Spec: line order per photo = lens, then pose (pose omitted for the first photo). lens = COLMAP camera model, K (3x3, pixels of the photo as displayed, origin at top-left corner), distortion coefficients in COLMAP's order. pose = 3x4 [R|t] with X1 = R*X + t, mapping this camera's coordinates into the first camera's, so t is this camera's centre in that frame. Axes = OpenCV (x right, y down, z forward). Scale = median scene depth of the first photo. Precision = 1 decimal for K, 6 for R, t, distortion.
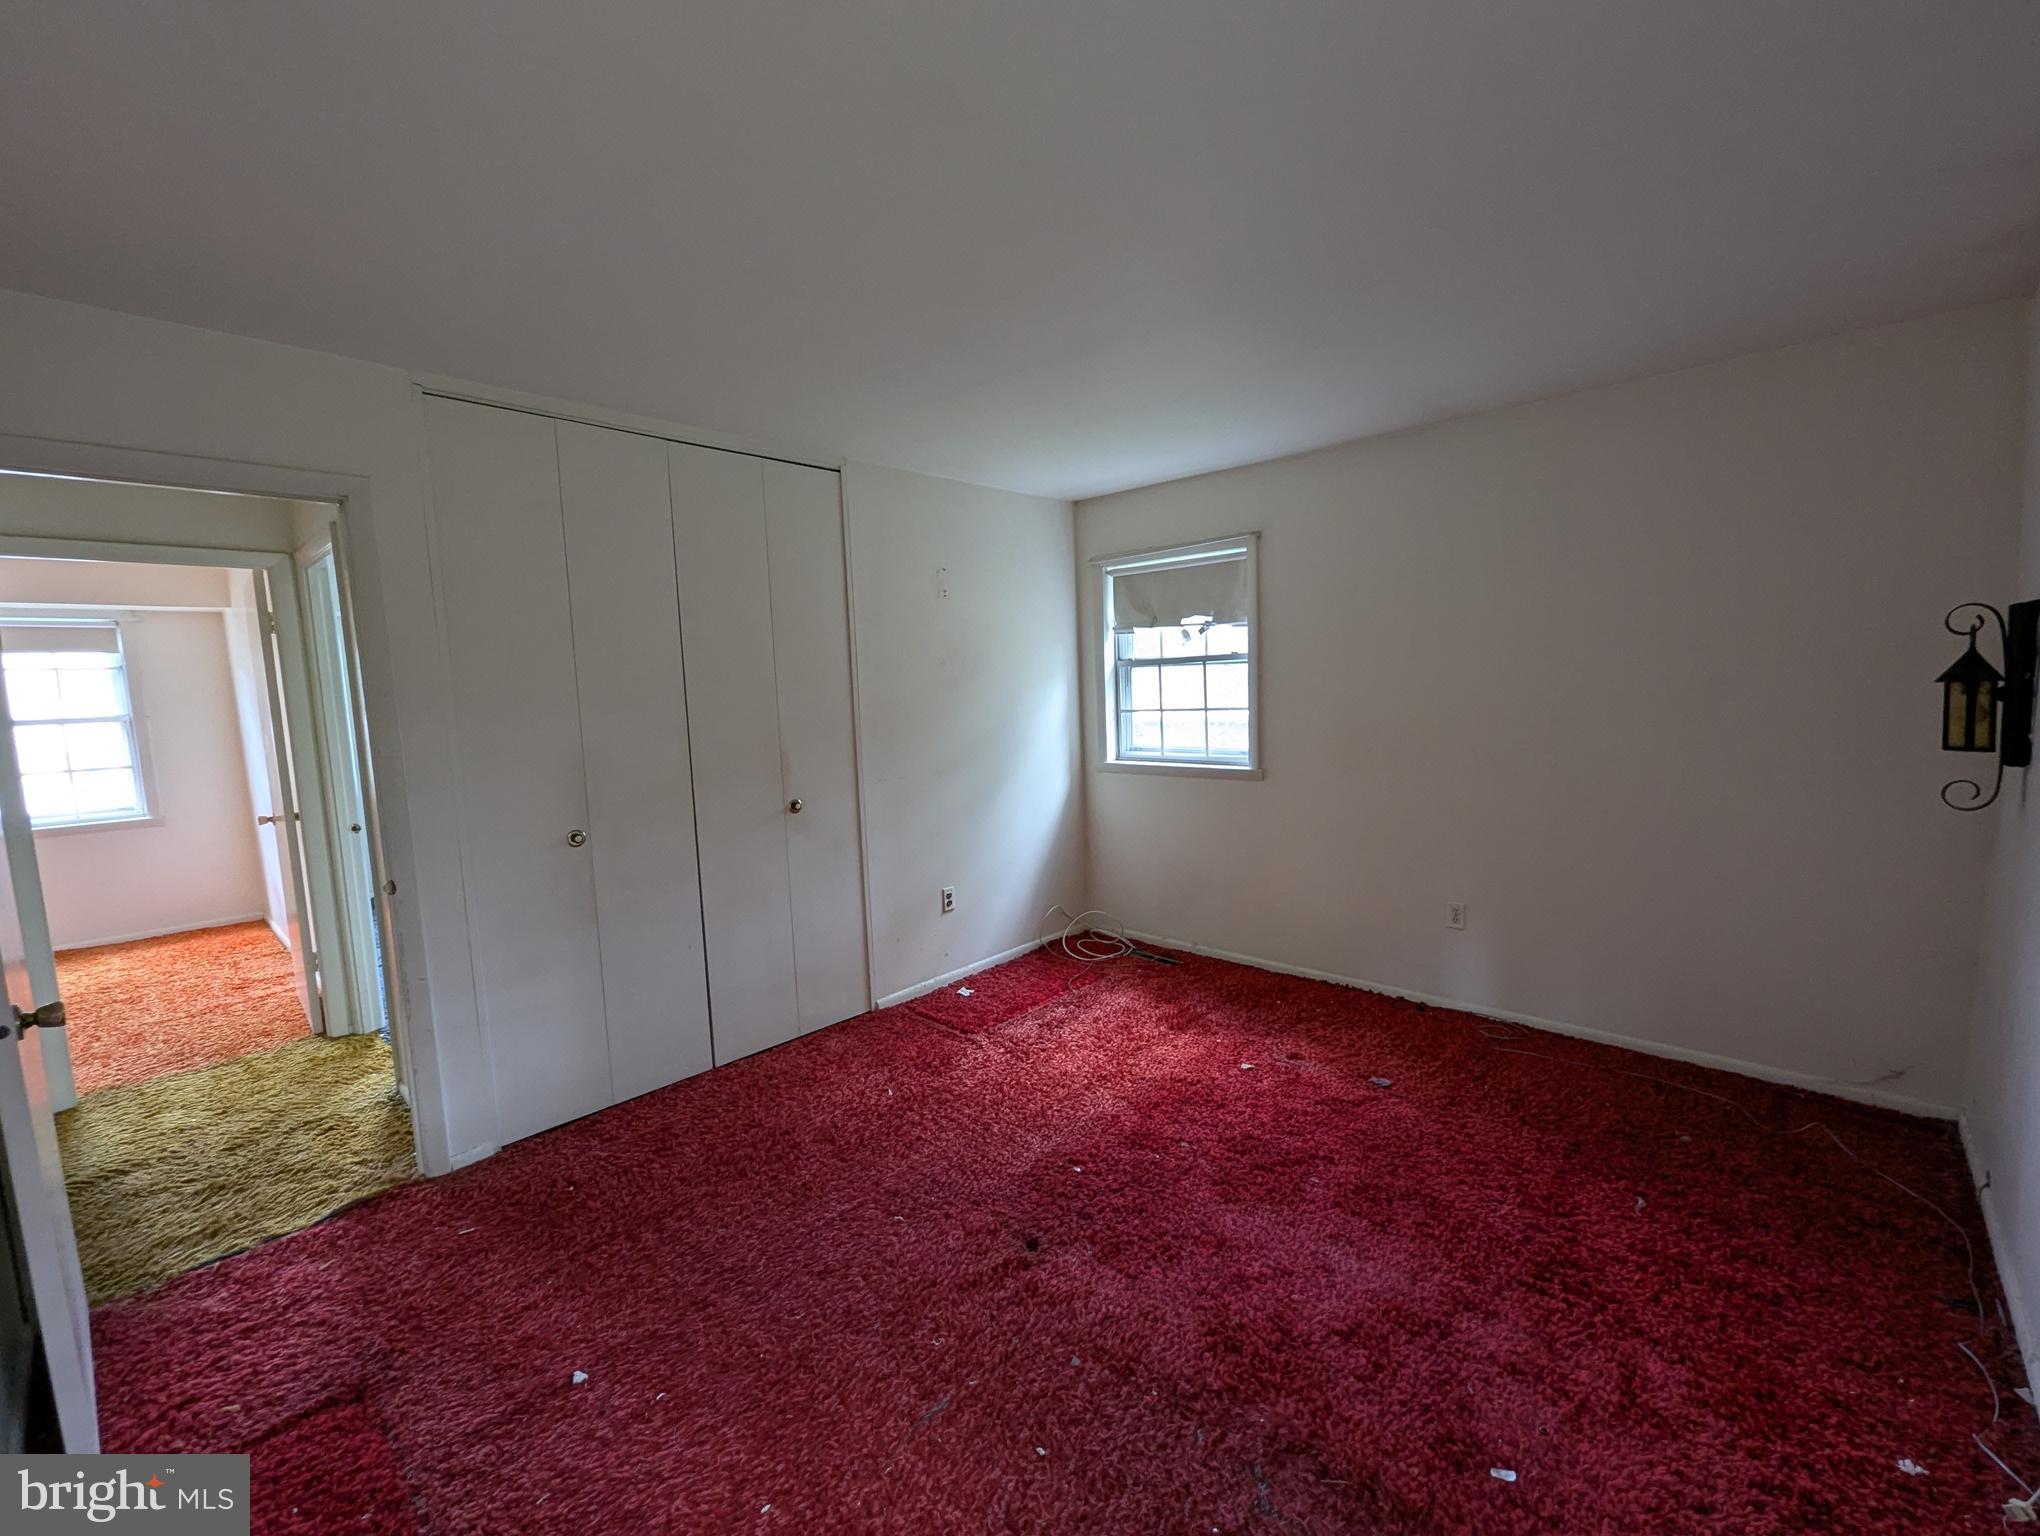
lens RADIAL K [[847.3, 0, 1024.7], [0, 847.3, 766.6], [0, 0, 1]] dist [0.001753, -0.002416]
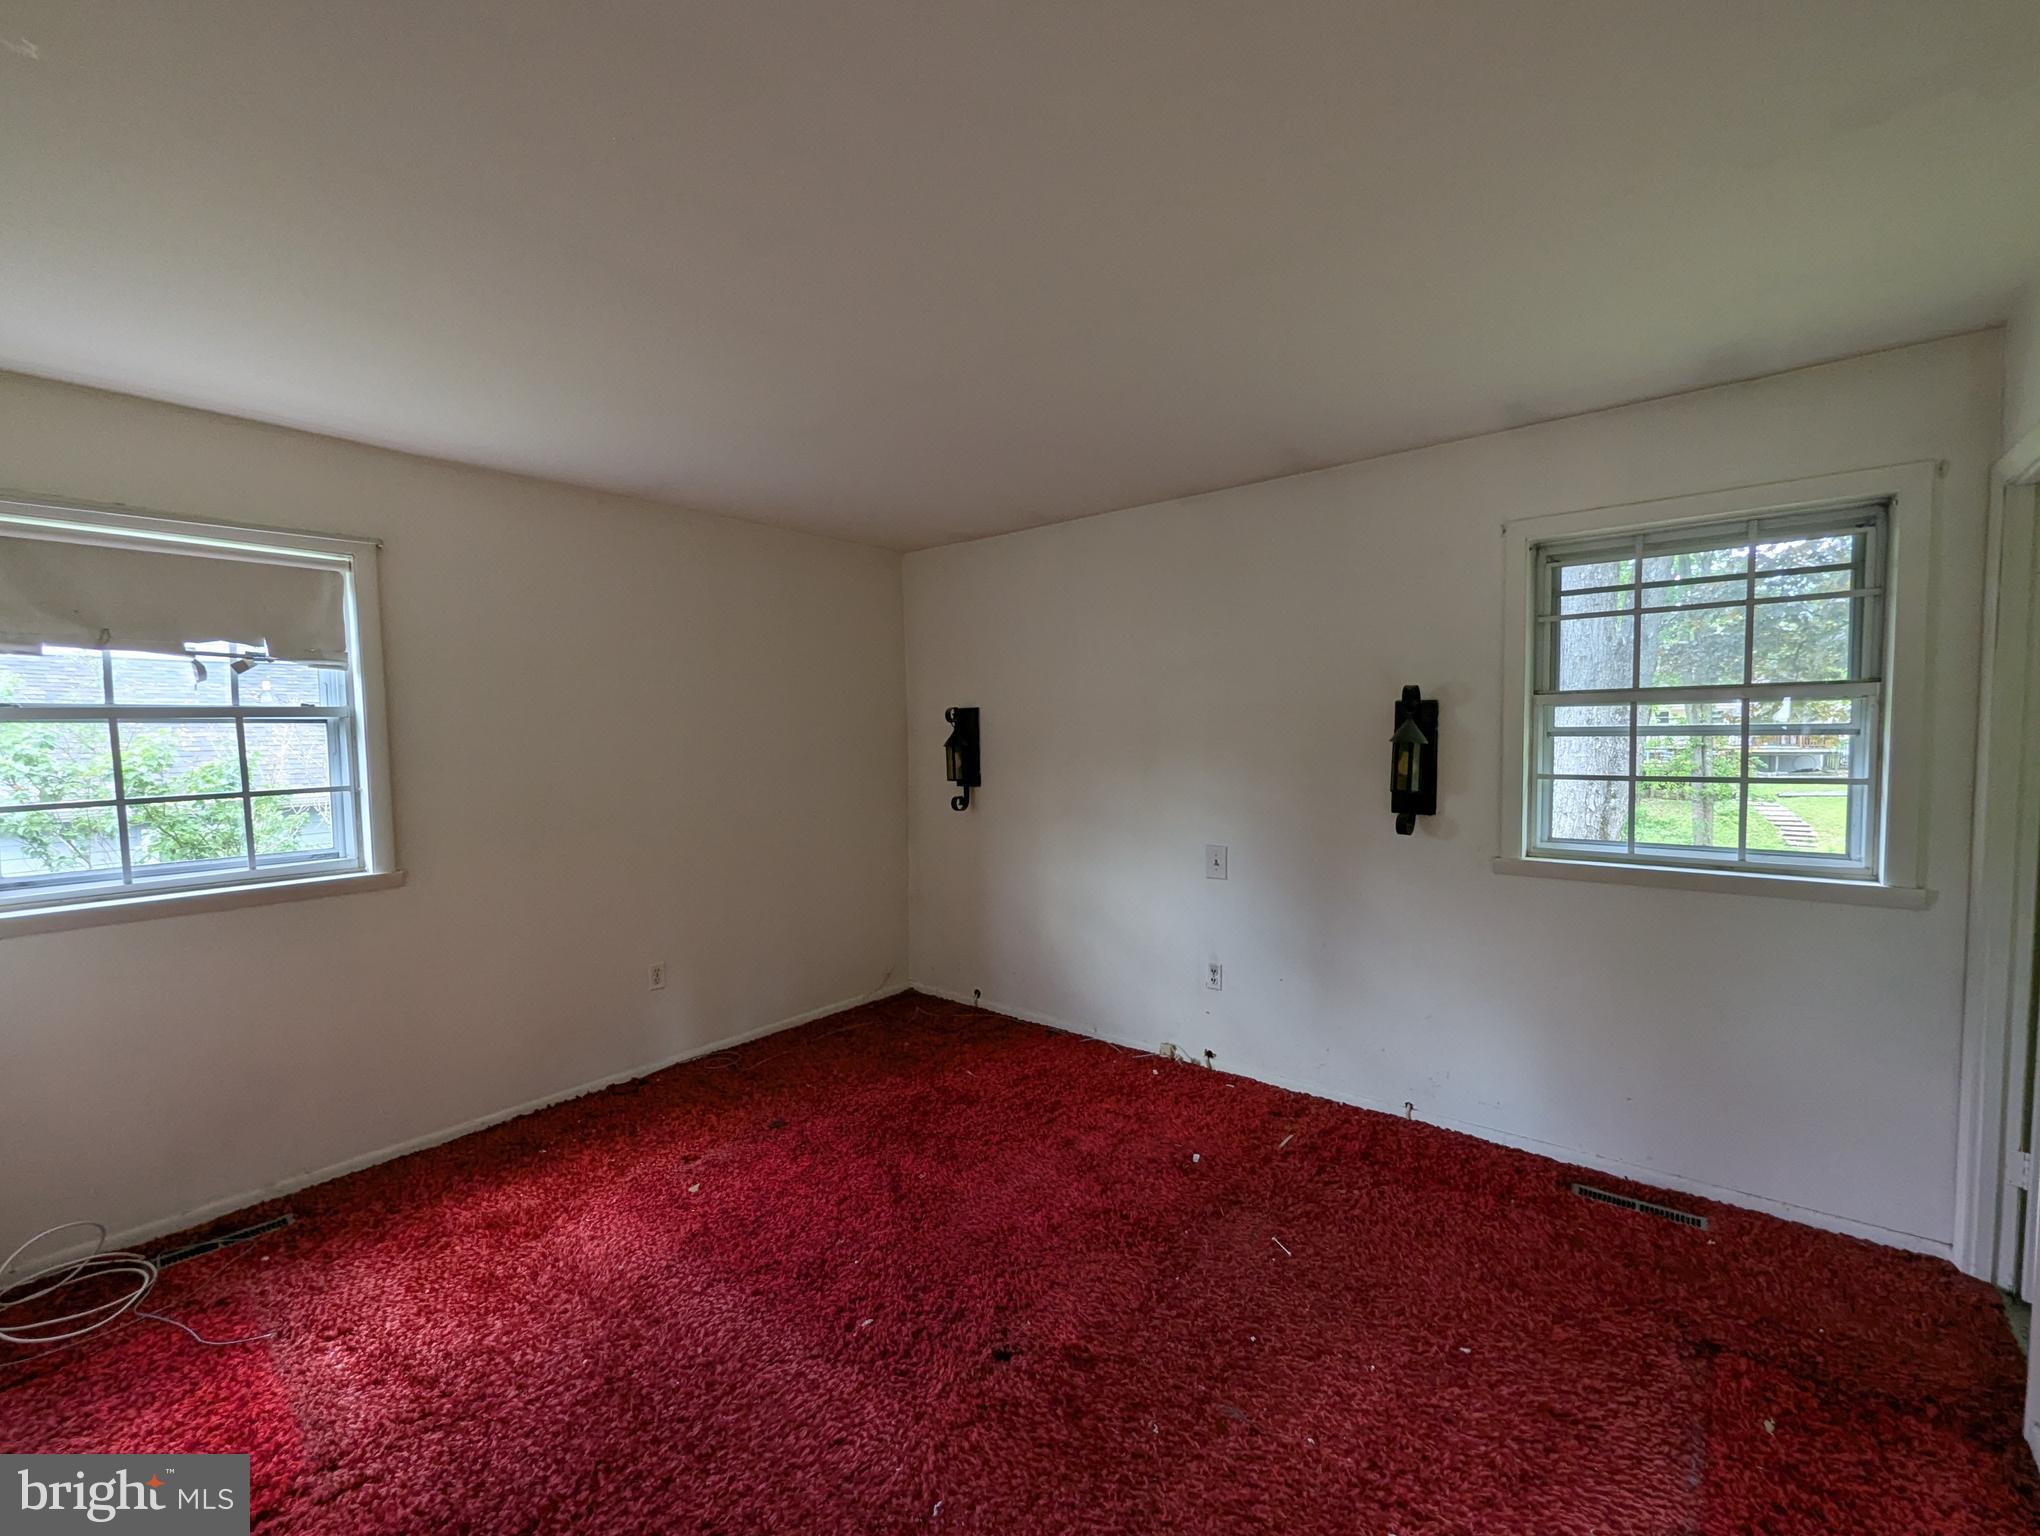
lens RADIAL K [[847.3, 0, 1024.7], [0, 847.3, 778.0], [0, 0, 1]] dist [0.001753, -0.002416]
pose [[-0.060843, -0.020182, 0.997943, -0.461705], [0.116766, 0.992787, 0.027197, -0.032918], [-0.991294, 0.118181, -0.058048, 0.509493]]
